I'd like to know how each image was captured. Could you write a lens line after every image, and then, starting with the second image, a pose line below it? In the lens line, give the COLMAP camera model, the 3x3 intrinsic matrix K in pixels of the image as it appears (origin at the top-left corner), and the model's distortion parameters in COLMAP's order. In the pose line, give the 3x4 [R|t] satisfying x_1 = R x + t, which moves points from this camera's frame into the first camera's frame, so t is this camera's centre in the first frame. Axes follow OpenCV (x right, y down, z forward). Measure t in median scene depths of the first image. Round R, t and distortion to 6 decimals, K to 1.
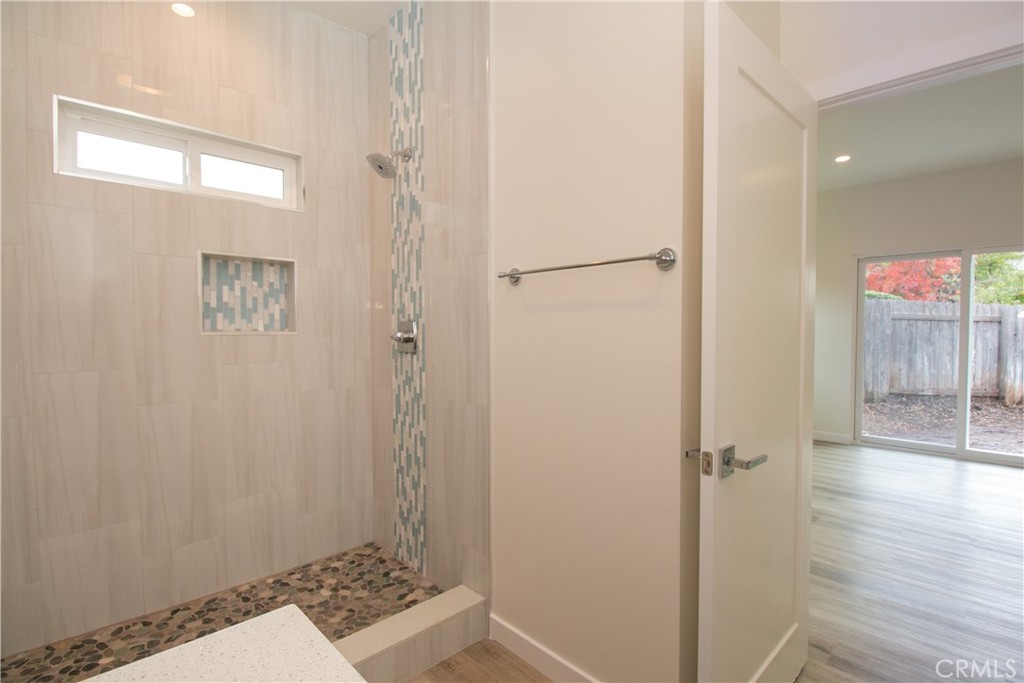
lens RADIAL K [[484.3, 0, 515.5], [0, 484.3, 342.9], [0, 0, 1]] dist [-0.000088, -0.009849]
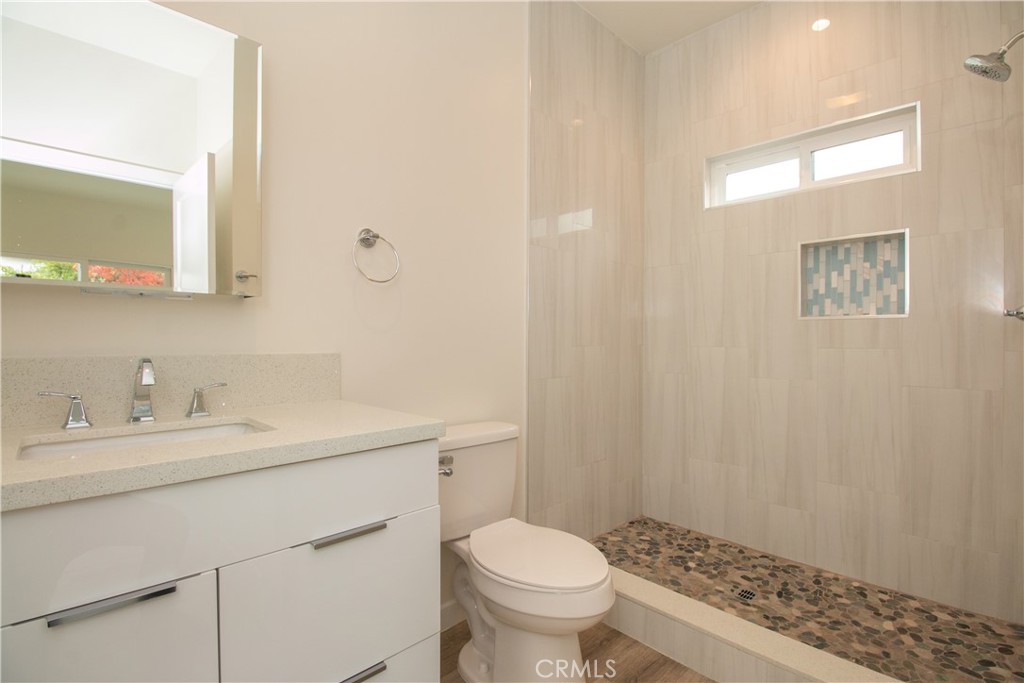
lens RADIAL K [[484.3, 0, 515.5], [0, 484.3, 342.9], [0, 0, 1]] dist [-0.000088, -0.009849]
pose [[0.015749, 0.006558, -0.999854, 0.402534], [-0.033587, 0.999418, 0.006026, 0.047559], [0.999312, 0.033487, 0.015960, 0.321656]]
